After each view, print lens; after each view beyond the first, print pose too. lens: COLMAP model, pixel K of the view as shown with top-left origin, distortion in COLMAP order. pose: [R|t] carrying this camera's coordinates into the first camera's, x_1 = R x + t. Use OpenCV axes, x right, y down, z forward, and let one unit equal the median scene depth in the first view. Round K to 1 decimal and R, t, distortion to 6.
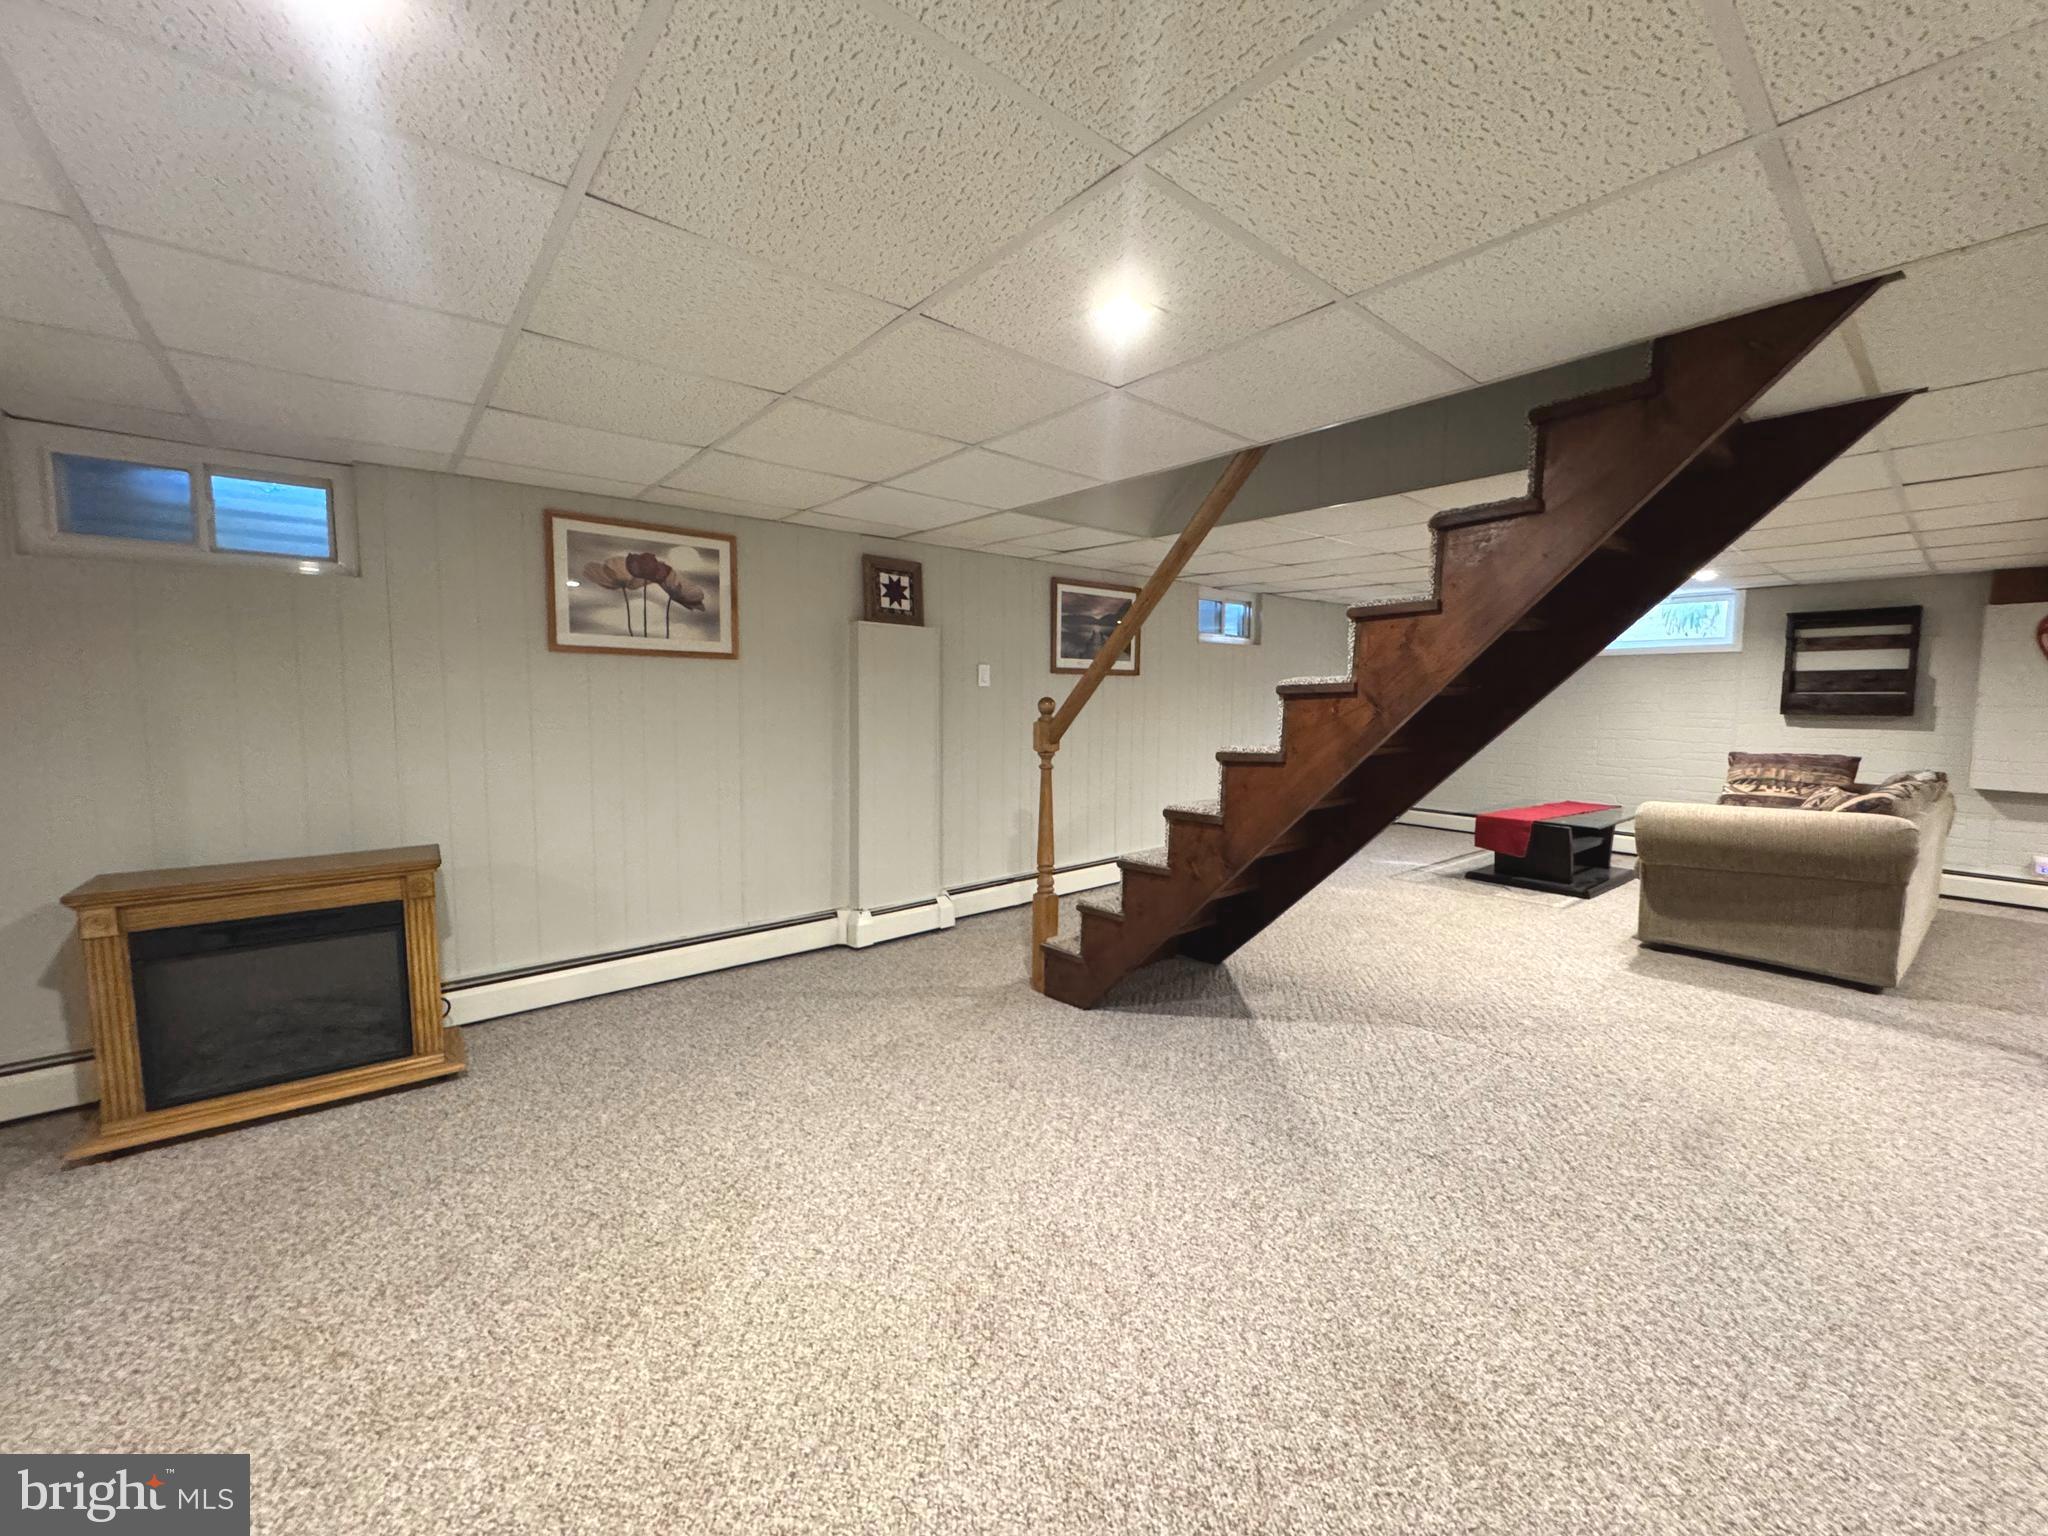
lens RADIAL K [[815.8, 0, 1021.7], [0, 815.8, 769.2], [0, 0, 1]] dist [-0.000939, -0.000832]
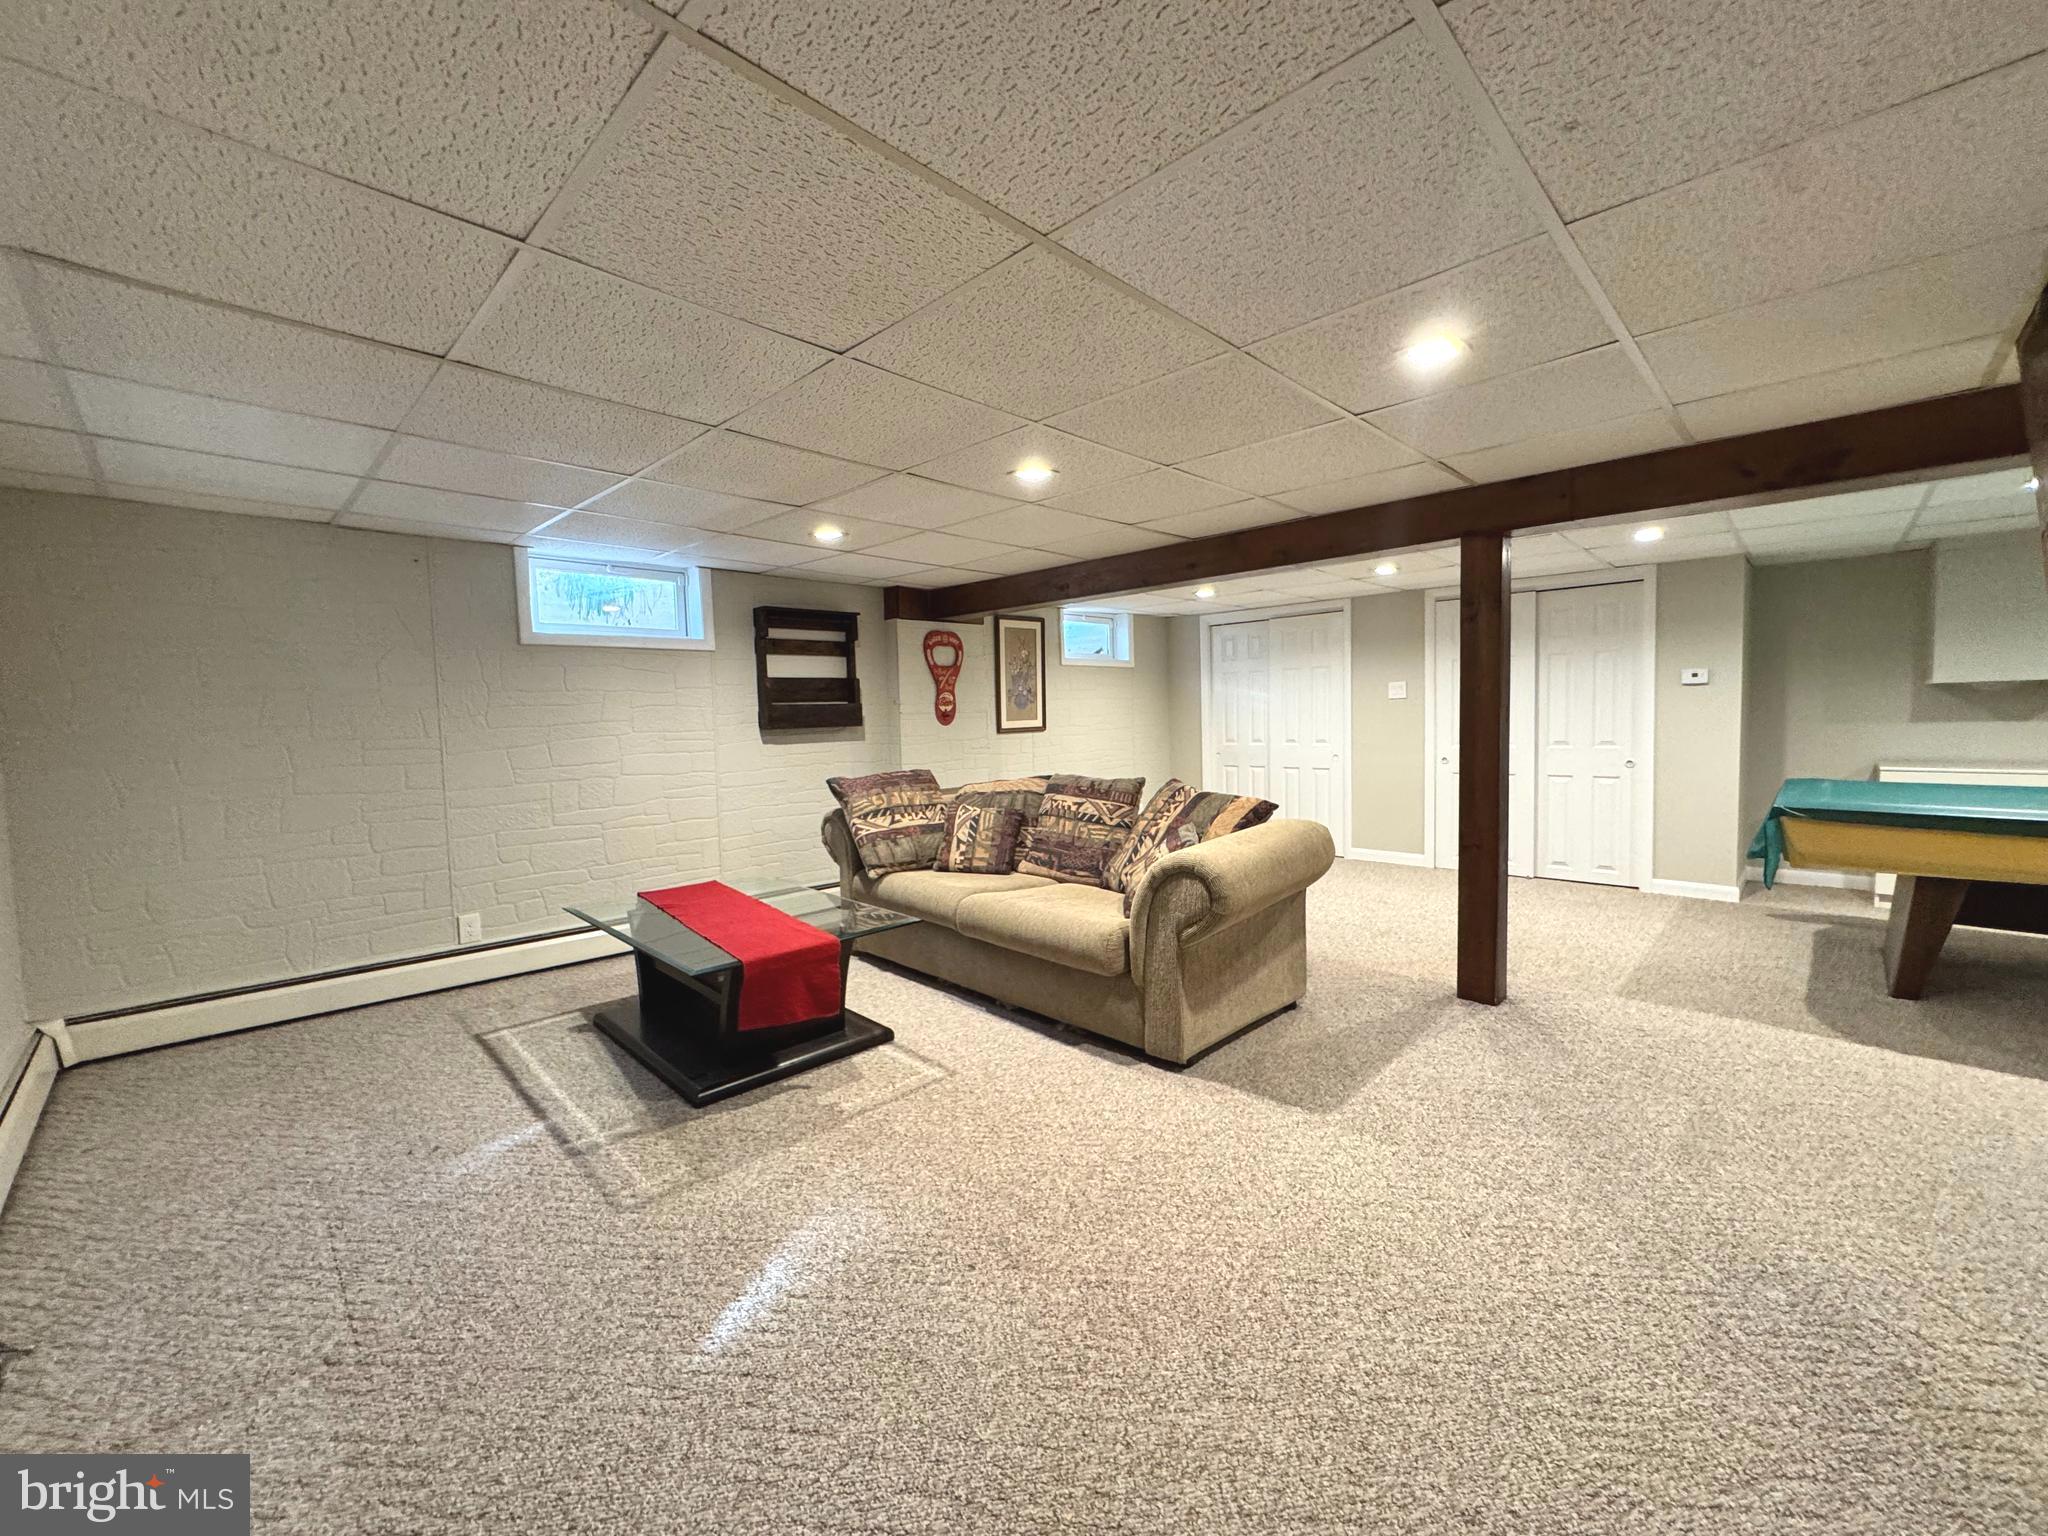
lens RADIAL K [[815.8, 0, 1022.9], [0, 815.8, 763.9], [0, 0, 1]] dist [-0.000939, -0.000832]
pose [[-0.085958, -0.073644, 0.993573, 0.094821], [0.111244, 0.990319, 0.083027, -0.079081], [-0.990069, 0.117666, -0.076934, 0.882967]]
